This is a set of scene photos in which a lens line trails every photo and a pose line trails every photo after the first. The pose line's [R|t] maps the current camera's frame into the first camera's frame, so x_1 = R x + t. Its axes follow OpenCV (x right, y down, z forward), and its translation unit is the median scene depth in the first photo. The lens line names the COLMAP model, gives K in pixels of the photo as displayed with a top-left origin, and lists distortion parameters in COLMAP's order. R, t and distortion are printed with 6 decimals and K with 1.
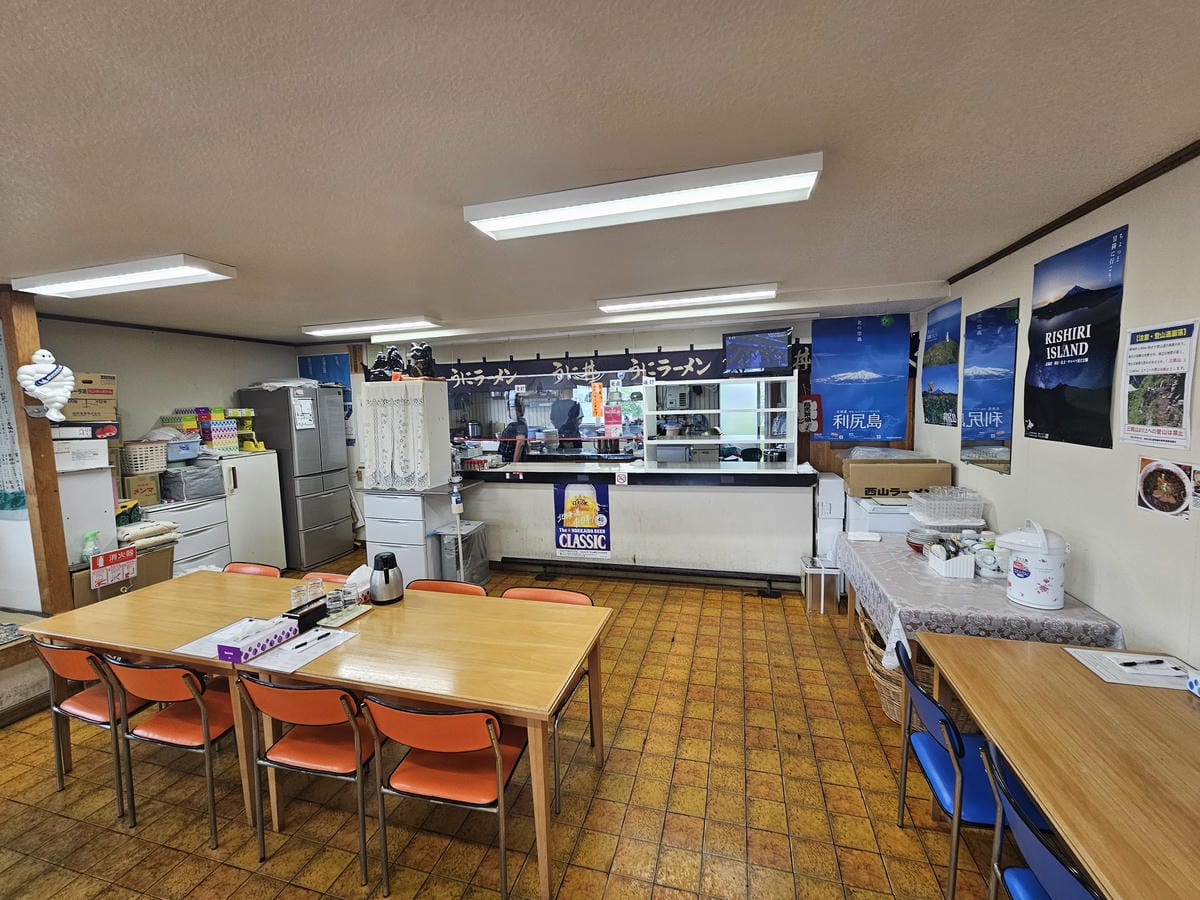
lens RADIAL K [[488.6, 0, 599.4], [0, 488.6, 447.6], [0, 0, 1]] dist [-0.000908, -0.000170]
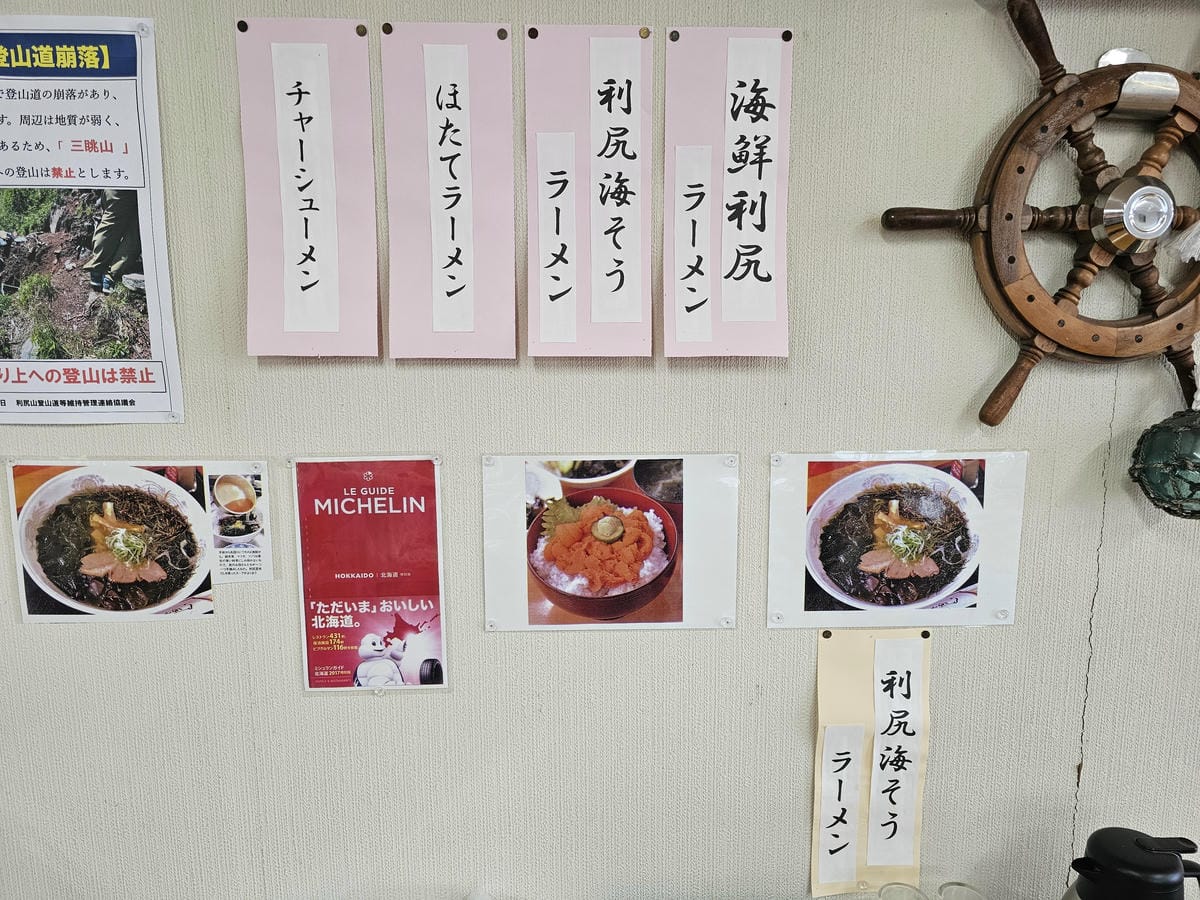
lens RADIAL K [[795.2, 0, 600.1], [0, 795.2, 450.6], [0, 0, 1]] dist [-0.012658, -0.004729]
pose [[-0.325712, -0.131296, 0.936308, 0.549354], [0.095399, 0.980693, 0.170706, -0.040183], [-0.940644, 0.144923, -0.306898, 0.843714]]
